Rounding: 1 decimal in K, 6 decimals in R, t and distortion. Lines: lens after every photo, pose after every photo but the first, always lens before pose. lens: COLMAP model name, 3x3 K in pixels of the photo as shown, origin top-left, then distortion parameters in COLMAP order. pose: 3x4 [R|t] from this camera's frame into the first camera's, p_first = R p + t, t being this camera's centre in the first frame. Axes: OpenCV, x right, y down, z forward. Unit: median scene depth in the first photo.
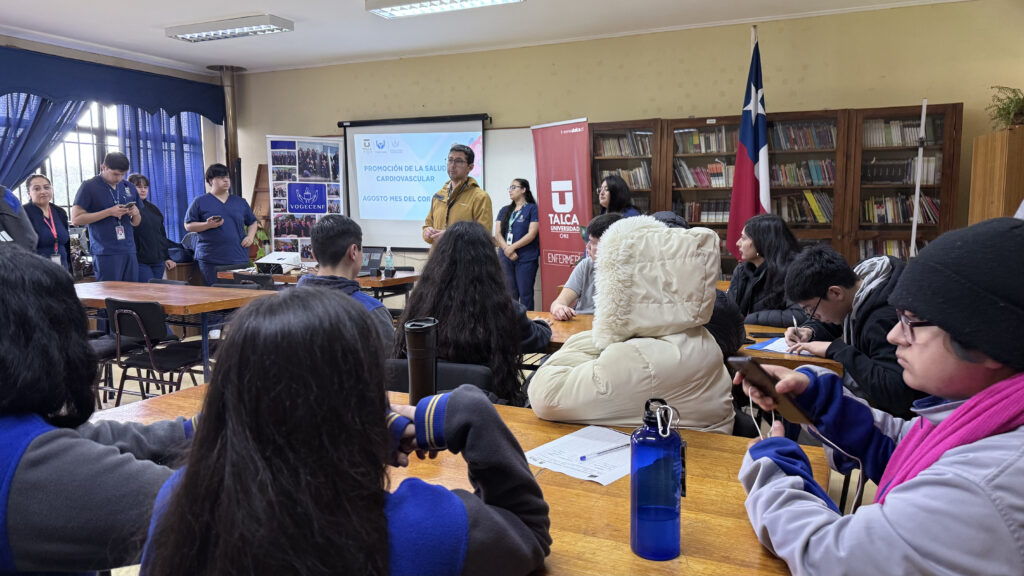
lens RADIAL K [[702.0, 0, 524.0], [0, 702.0, 288.7], [0, 0, 1]] dist [0.118880, -0.196465]
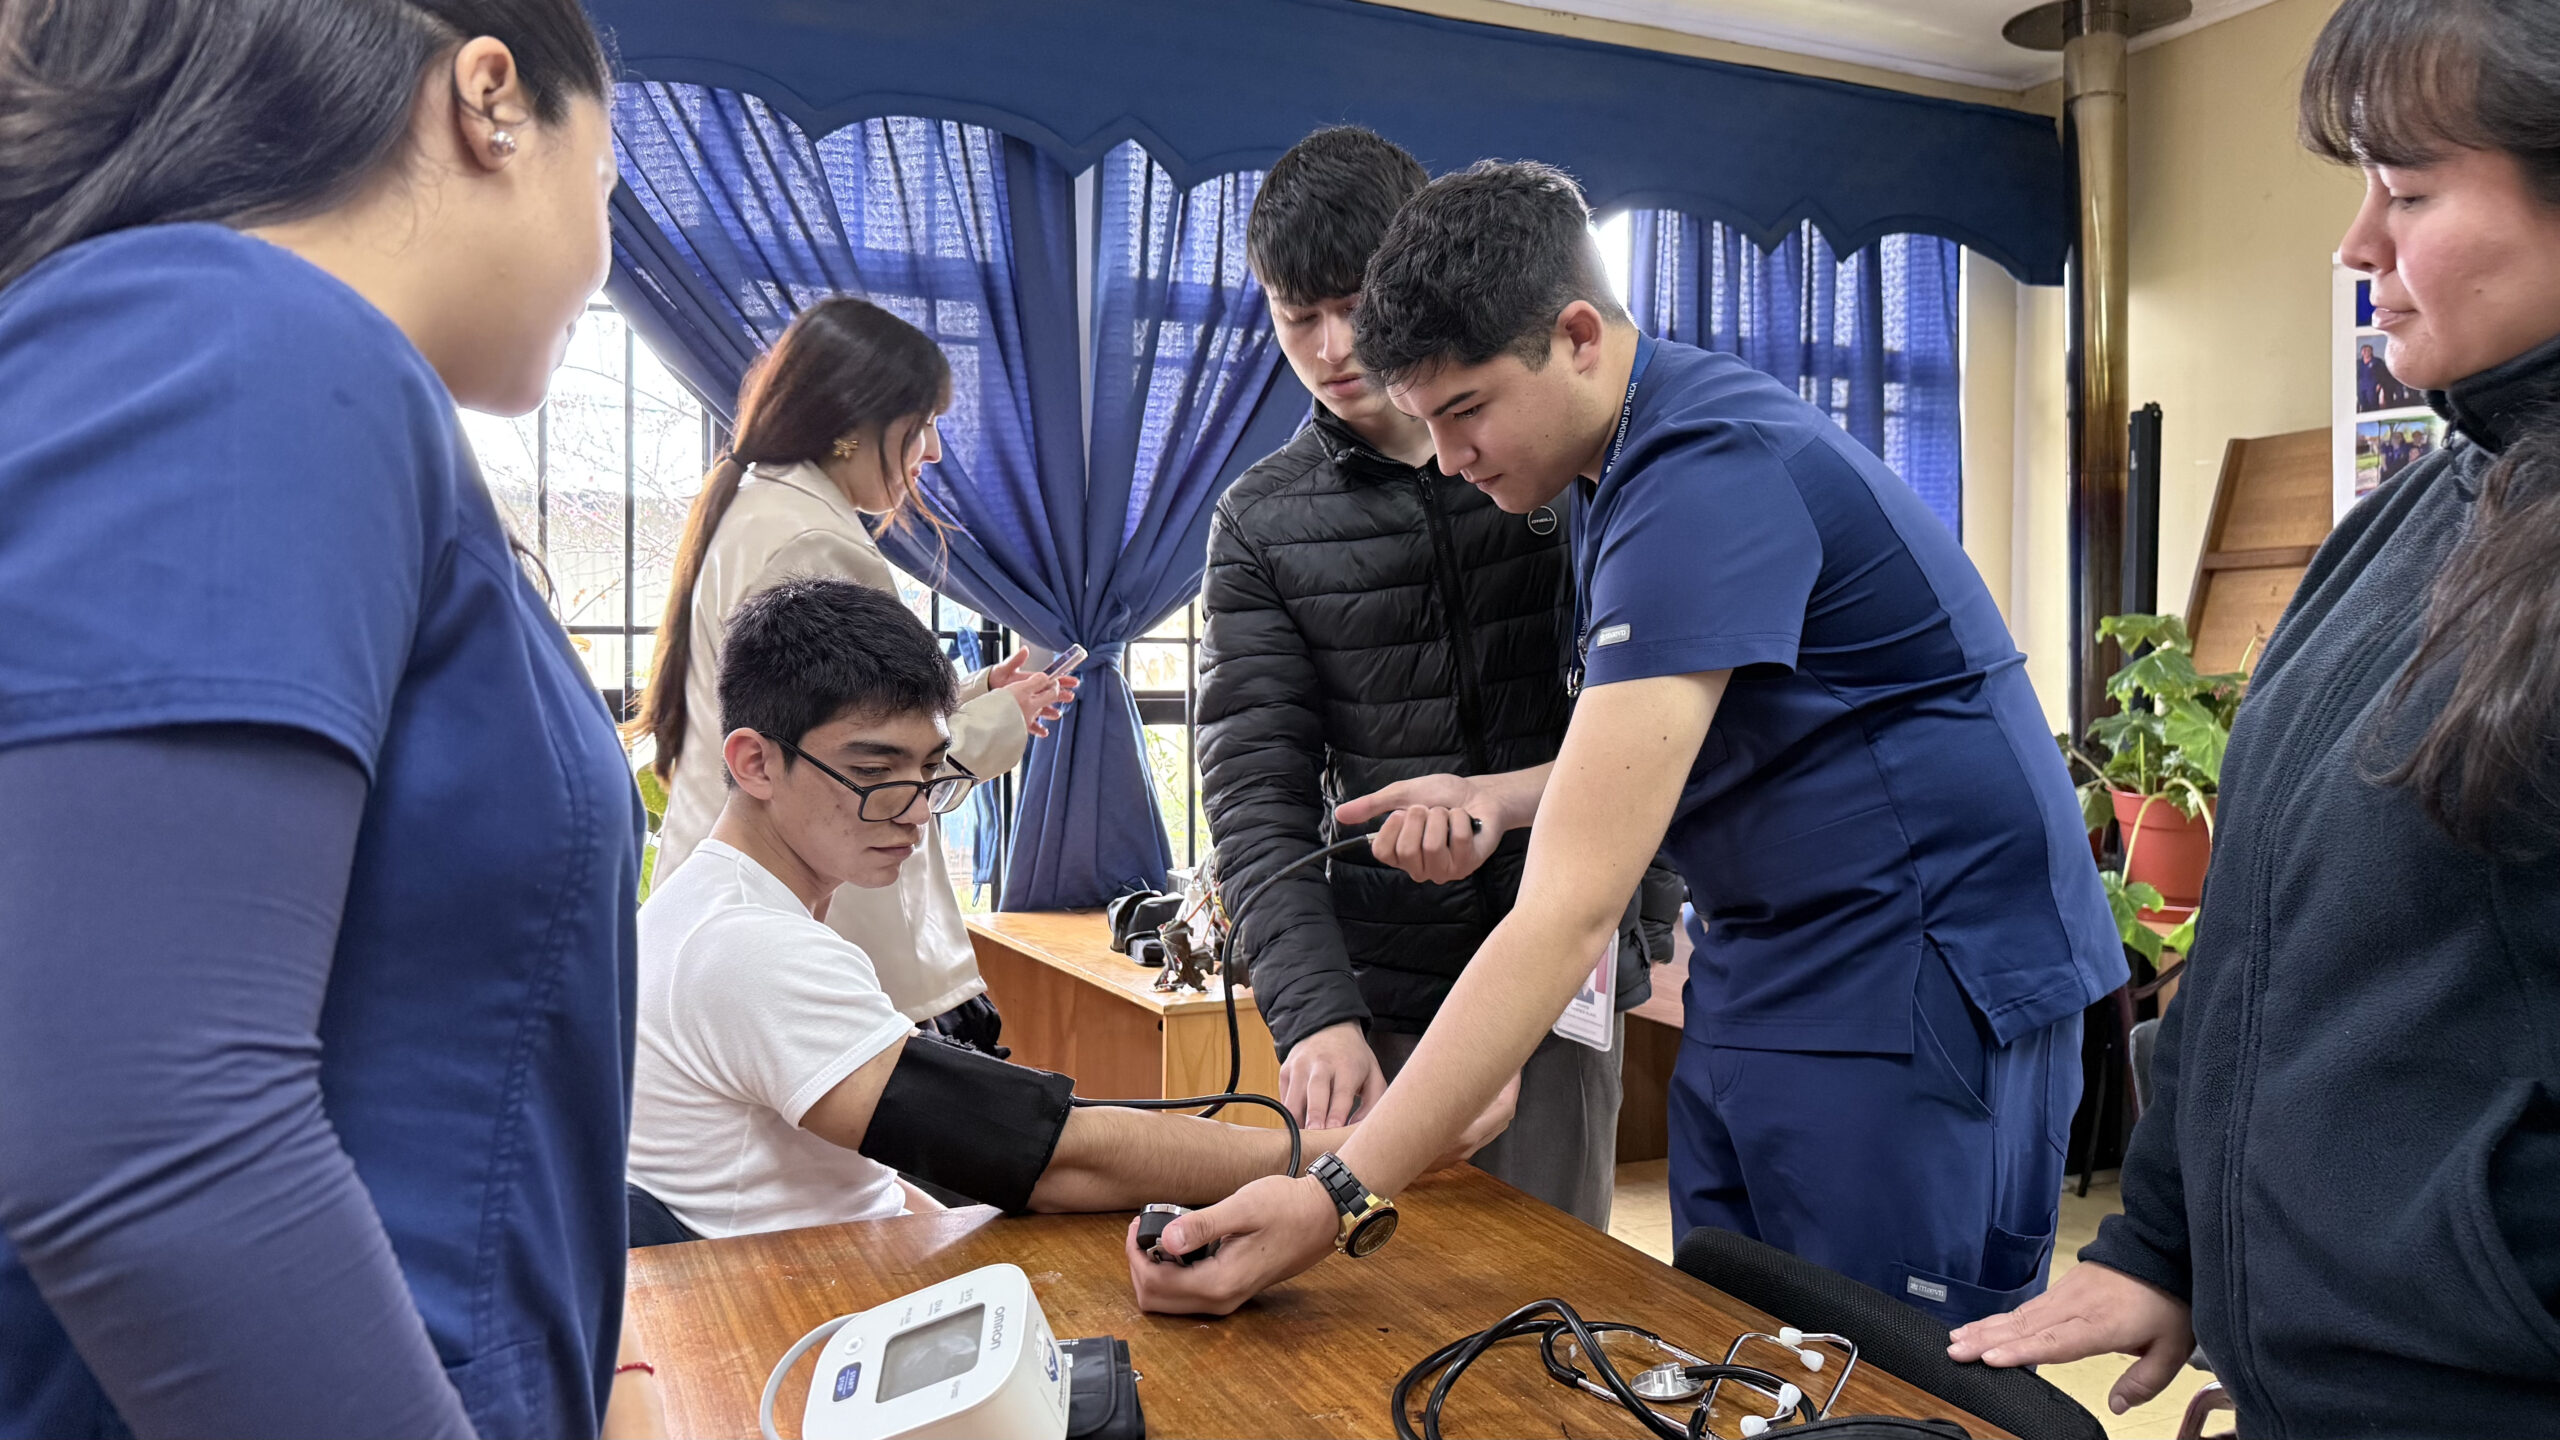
lens RADIAL K [[1755.0, 0, 1310.1], [0, 1755.0, 721.7], [0, 0, 1]] dist [0.118880, -0.196465]
pose [[0.746889, 0.008210, -0.664898, -0.293663], [-0.082038, 0.993422, -0.079888, -0.039626], [0.659868, 0.114215, 0.742650, 0.585008]]
